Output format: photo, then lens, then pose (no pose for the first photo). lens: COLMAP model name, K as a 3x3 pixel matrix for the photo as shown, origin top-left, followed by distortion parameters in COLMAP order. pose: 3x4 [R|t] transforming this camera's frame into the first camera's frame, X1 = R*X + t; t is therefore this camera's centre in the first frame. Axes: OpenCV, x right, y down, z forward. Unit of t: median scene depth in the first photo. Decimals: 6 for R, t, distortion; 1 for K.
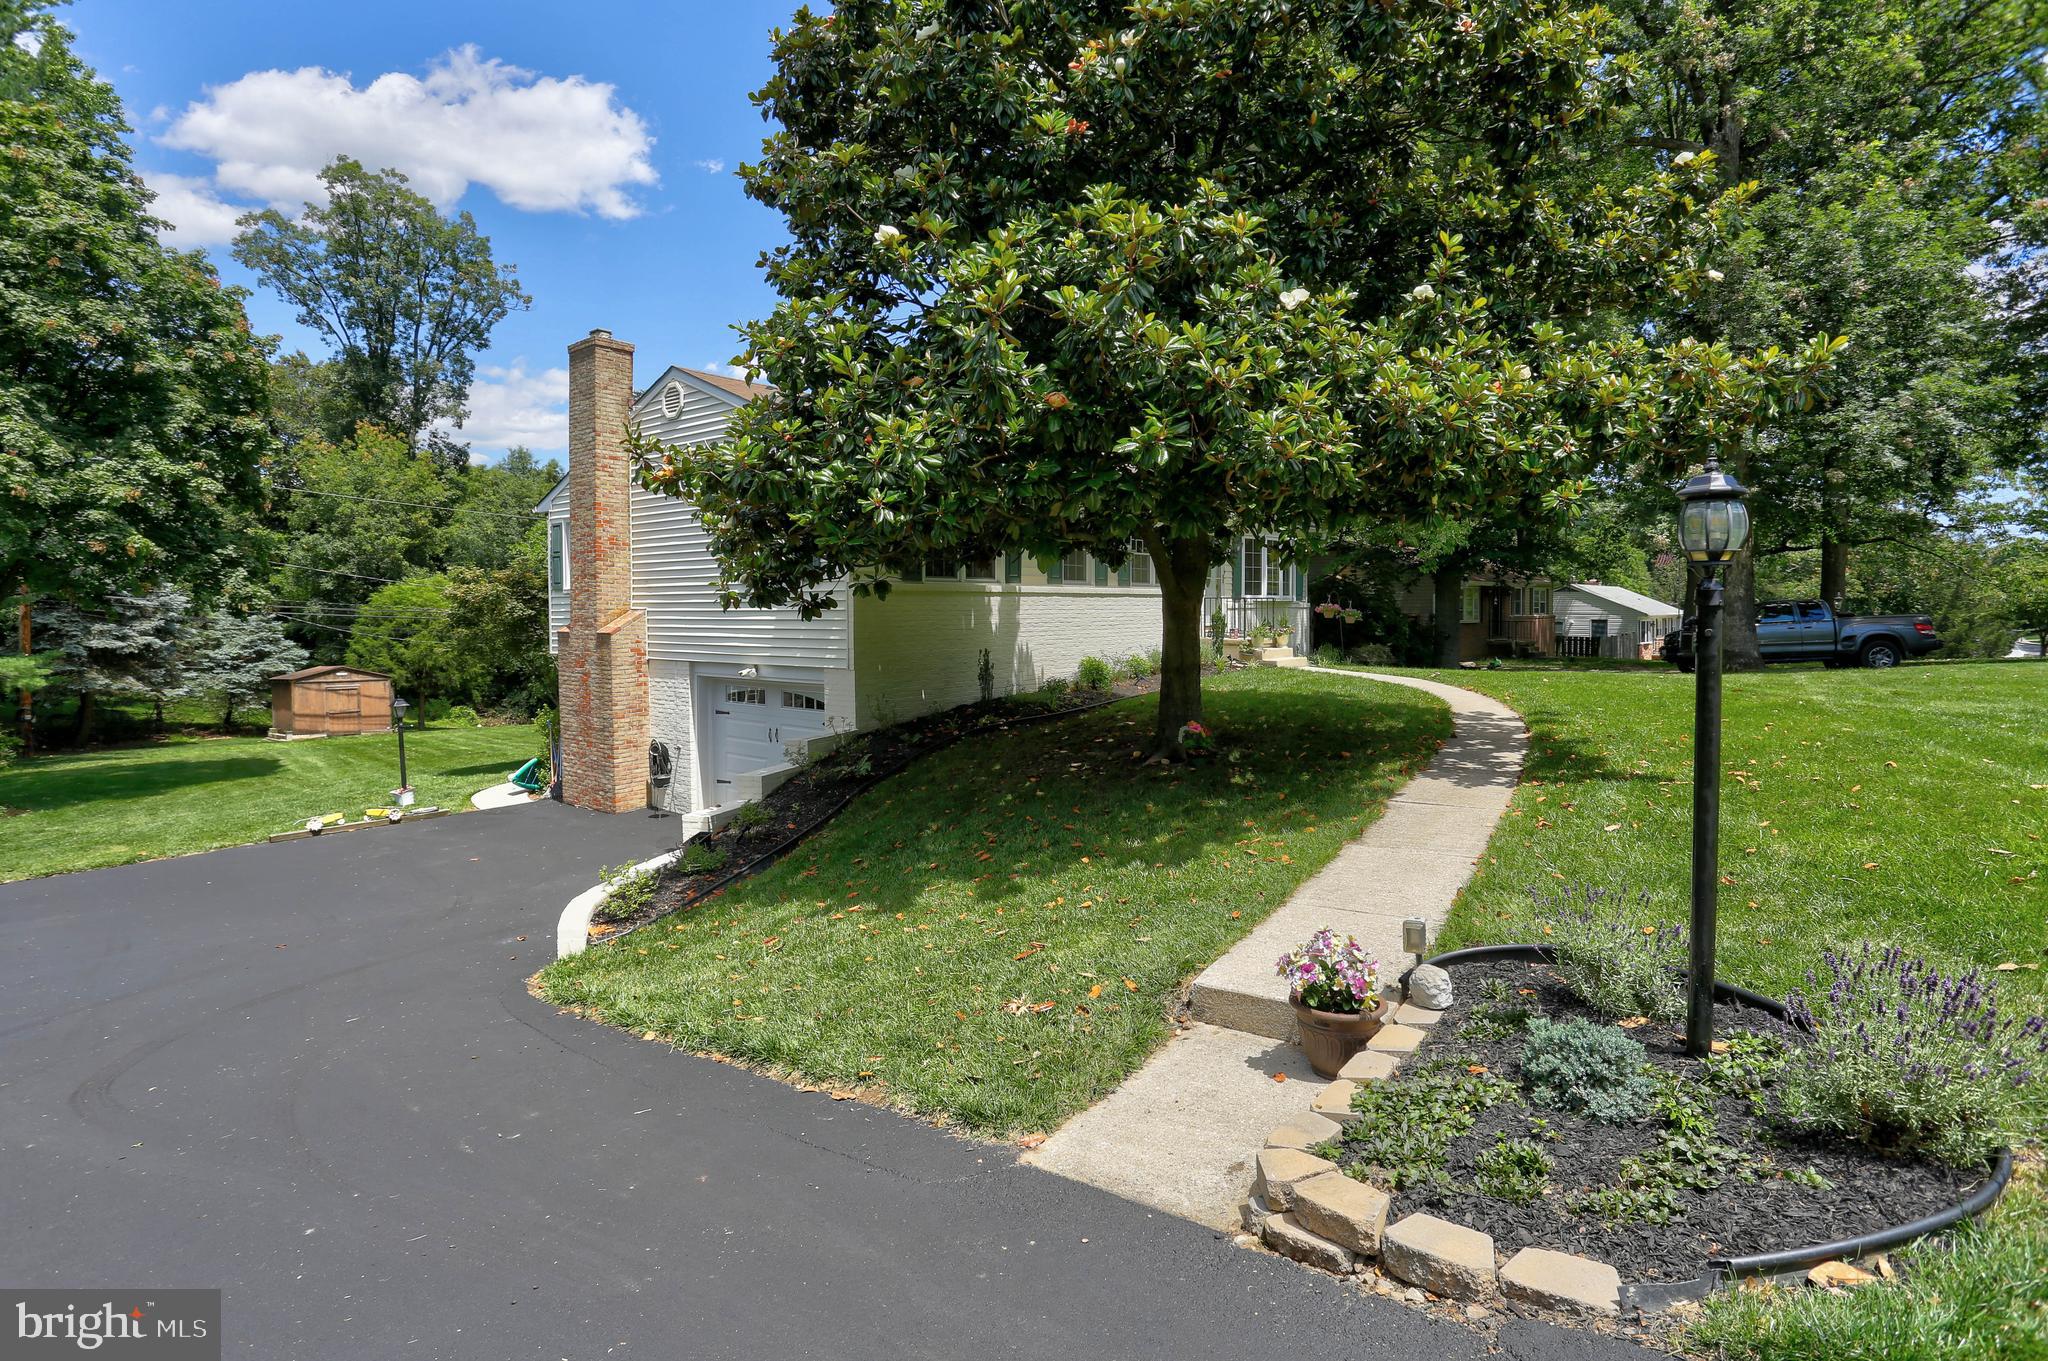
lens RADIAL K [[1025.1, 0, 1031.4], [0, 1025.1, 657.0], [0, 0, 1]] dist [-0.059641, 0.024937]
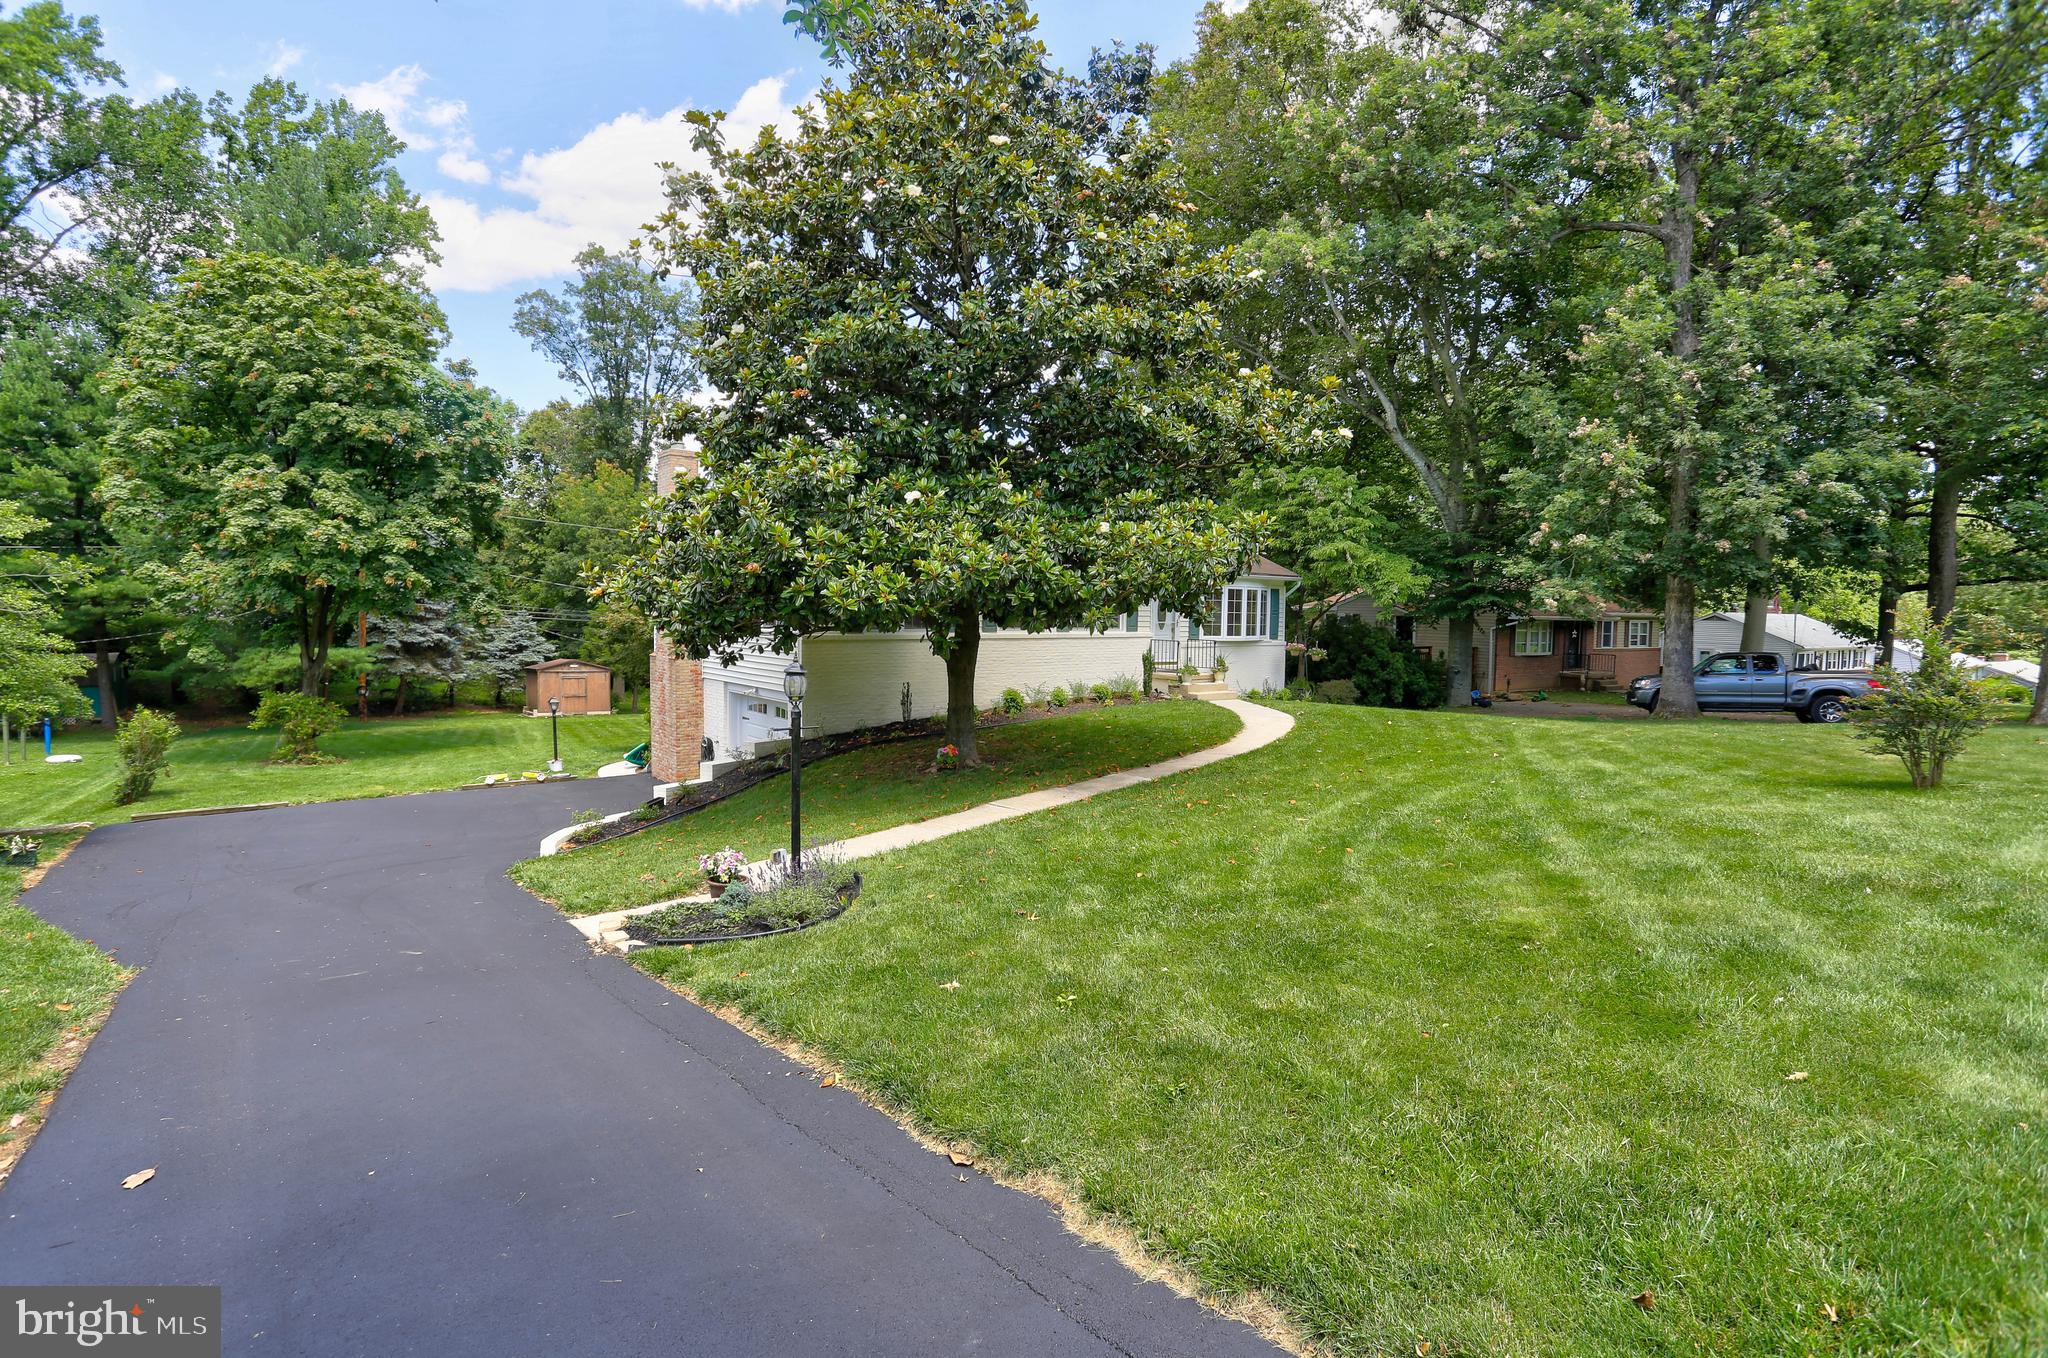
lens RADIAL K [[1018.5, 0, 1019.9], [0, 1018.5, 676.5], [0, 0, 1]] dist [-0.068197, 0.032467]
pose [[0.973110, 0.037177, -0.227320, 0.149067], [-0.032418, 0.999171, 0.024634, -0.019332], [0.228047, -0.016603, 0.973509, -0.106980]]
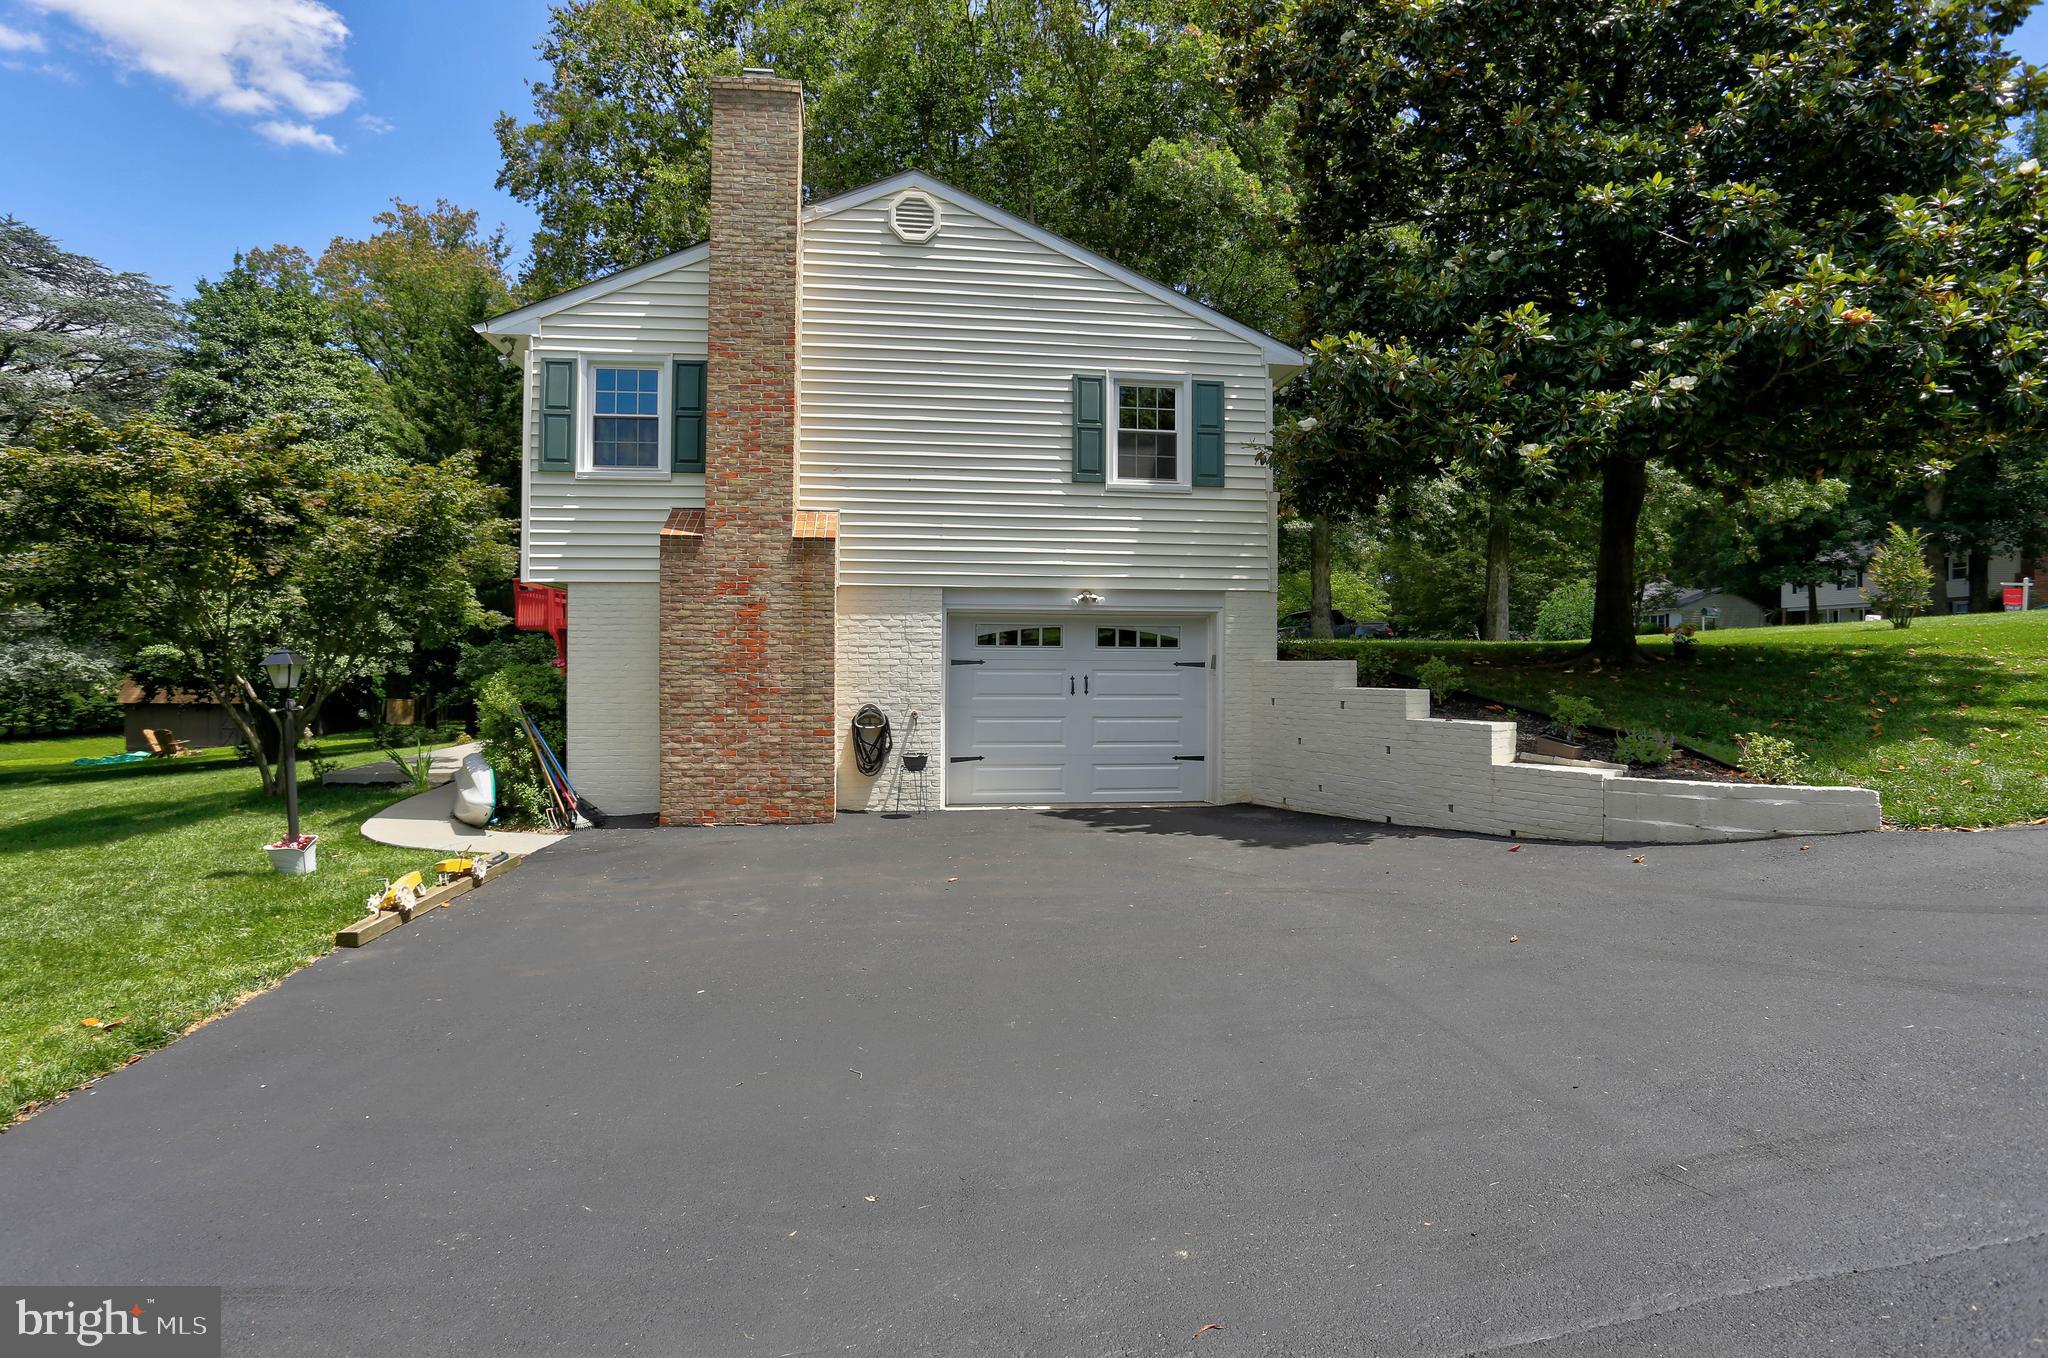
lens RADIAL K [[1092.7, 0, 1024.0], [0, 1092.7, 679.0], [0, 0, 1]] dist [-0.086649, 0.025553]
pose [[0.685655, -0.002048, 0.727924, -0.326467], [0.029304, 0.999263, -0.024790, 0.033720], [-0.727337, 0.038329, 0.685210, 0.173079]]
